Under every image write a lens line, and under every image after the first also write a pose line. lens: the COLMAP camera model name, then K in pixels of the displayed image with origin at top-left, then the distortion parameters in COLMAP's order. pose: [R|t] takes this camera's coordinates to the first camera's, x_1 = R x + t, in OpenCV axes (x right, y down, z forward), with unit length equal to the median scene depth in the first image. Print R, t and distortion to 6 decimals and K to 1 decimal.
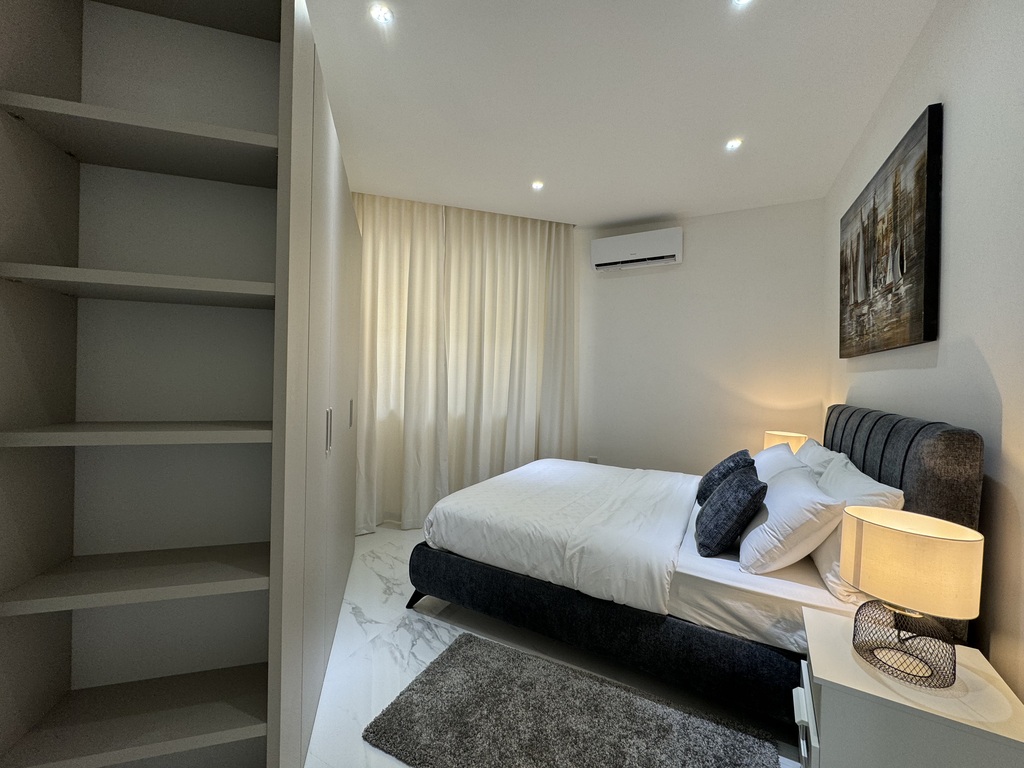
lens RADIAL K [[412.8, 0, 512.0], [0, 412.8, 384.0], [0, 0, 1]] dist [0.013850, 0.000151]
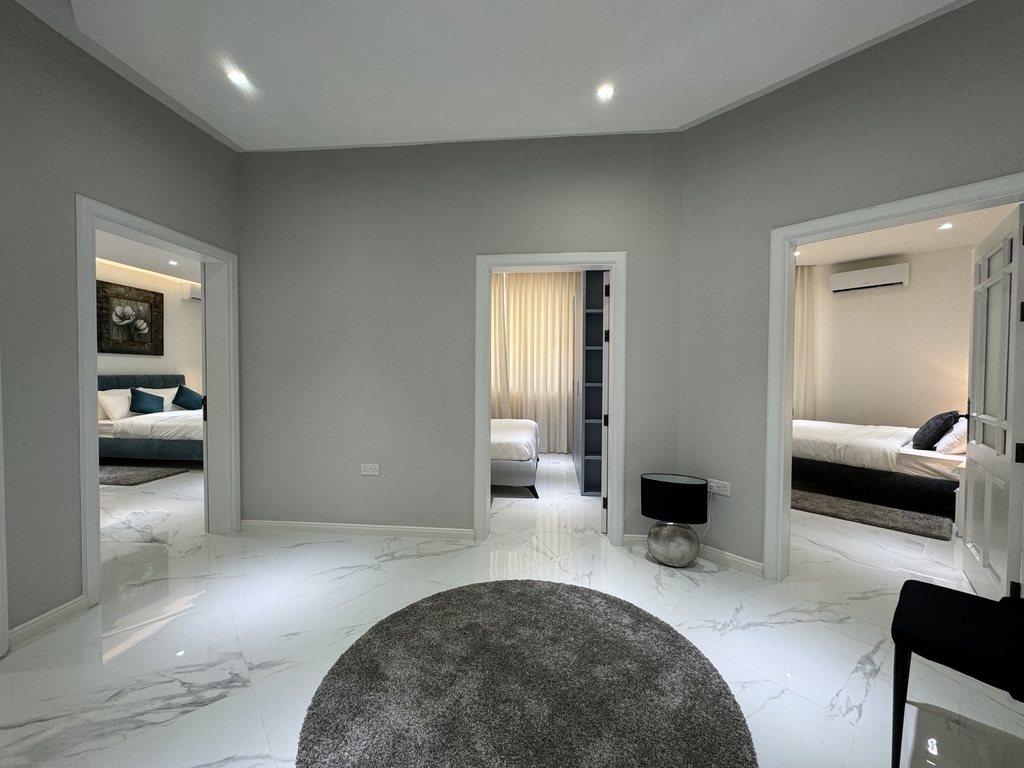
lens RADIAL K [[412.8, 0, 512.0], [0, 412.8, 384.0], [0, 0, 1]] dist [0.013850, 0.000151]
pose [[0.928096, -0.005906, -0.372295, -0.695266], [0.015527, 0.999618, 0.022850, -0.017840], [0.372018, -0.026987, 0.927833, -1.836307]]
